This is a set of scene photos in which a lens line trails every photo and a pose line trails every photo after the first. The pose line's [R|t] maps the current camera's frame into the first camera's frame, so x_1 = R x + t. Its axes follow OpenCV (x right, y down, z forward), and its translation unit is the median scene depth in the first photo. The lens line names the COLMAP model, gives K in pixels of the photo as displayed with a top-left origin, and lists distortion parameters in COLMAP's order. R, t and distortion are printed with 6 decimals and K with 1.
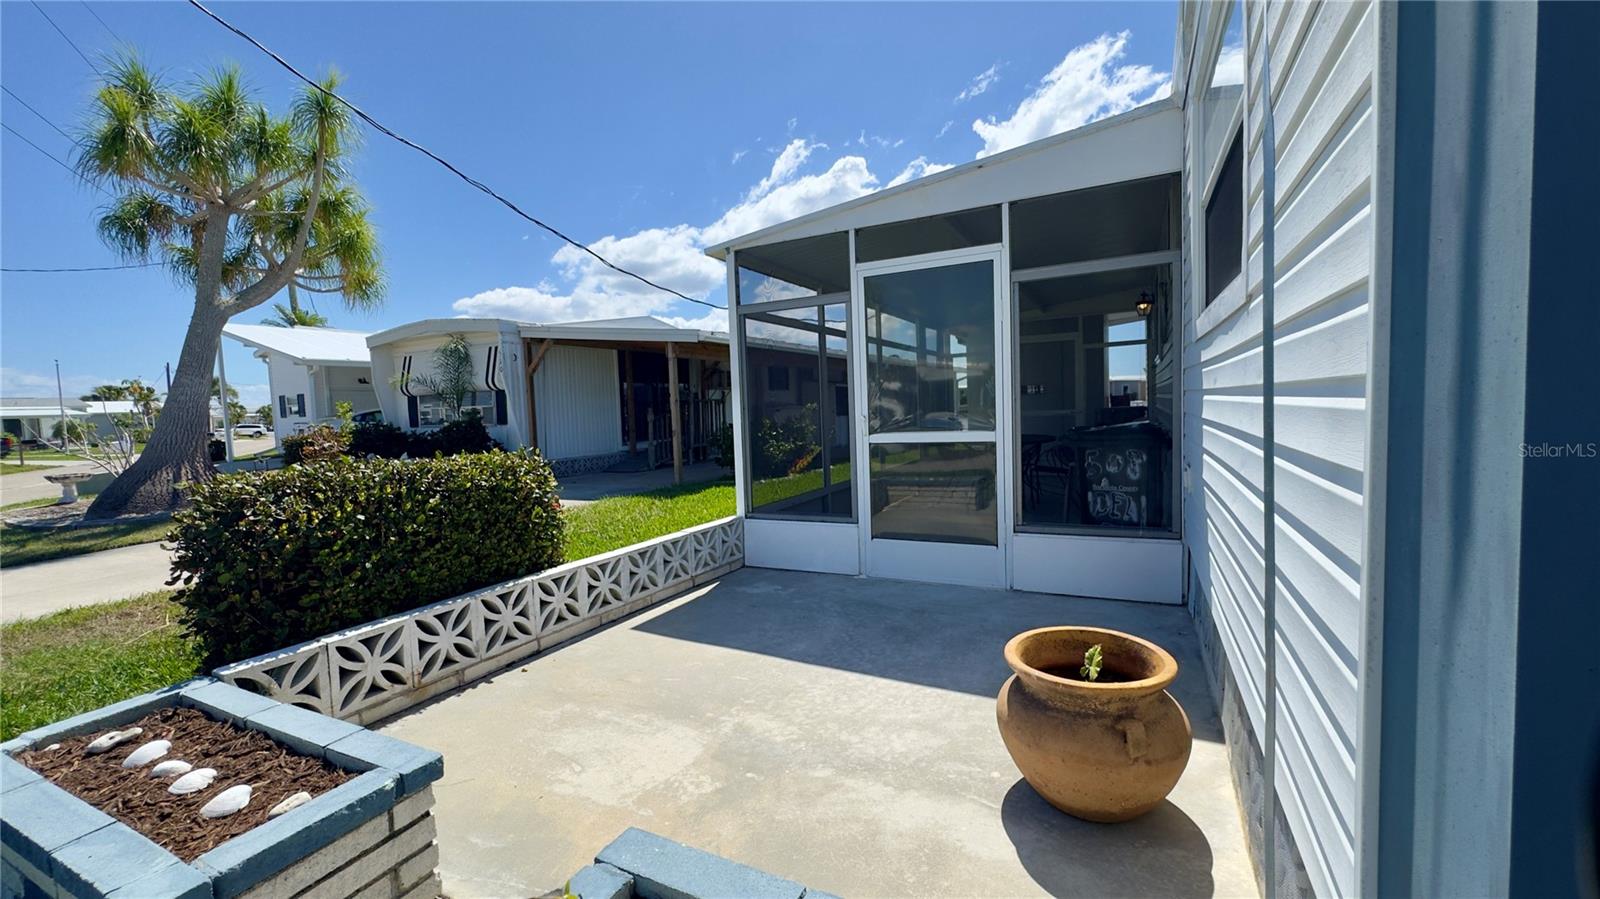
lens RADIAL K [[643.9, 0, 804.5], [0, 643.9, 449.6], [0, 0, 1]] dist [-0.005397, 0.000688]
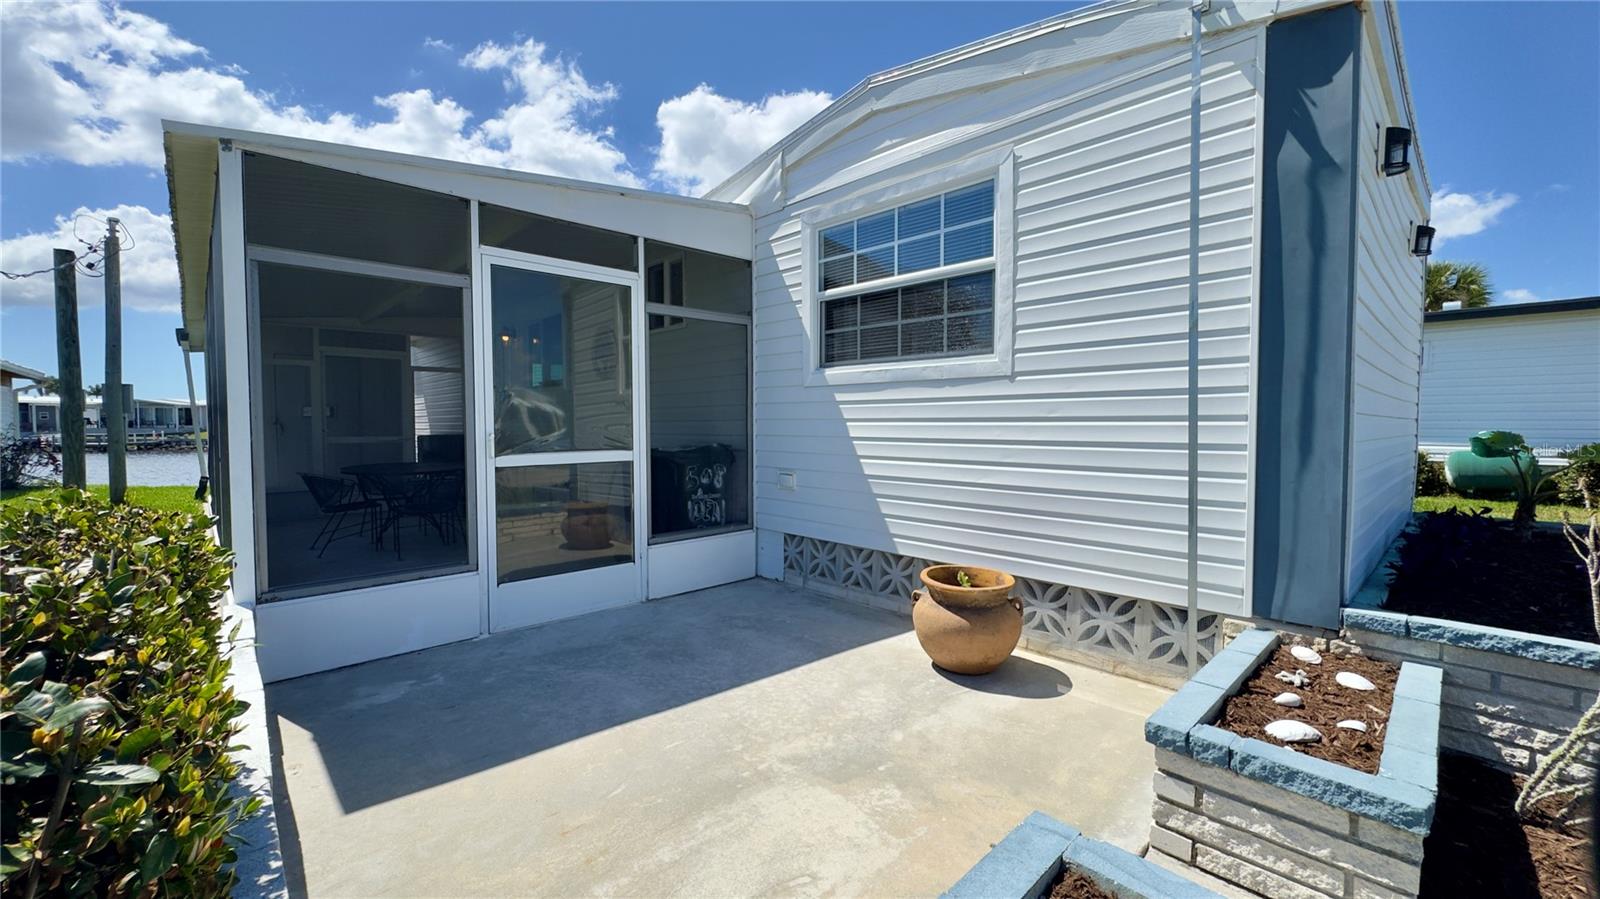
lens RADIAL K [[643.9, 0, 804.4], [0, 643.9, 447.1], [0, 0, 1]] dist [-0.005397, 0.000688]
pose [[0.323813, 0.002861, 0.946117, -0.618423], [0.049520, 0.998573, -0.019968, 0.000522], [-0.944824, 0.053318, 0.323210, 0.418818]]
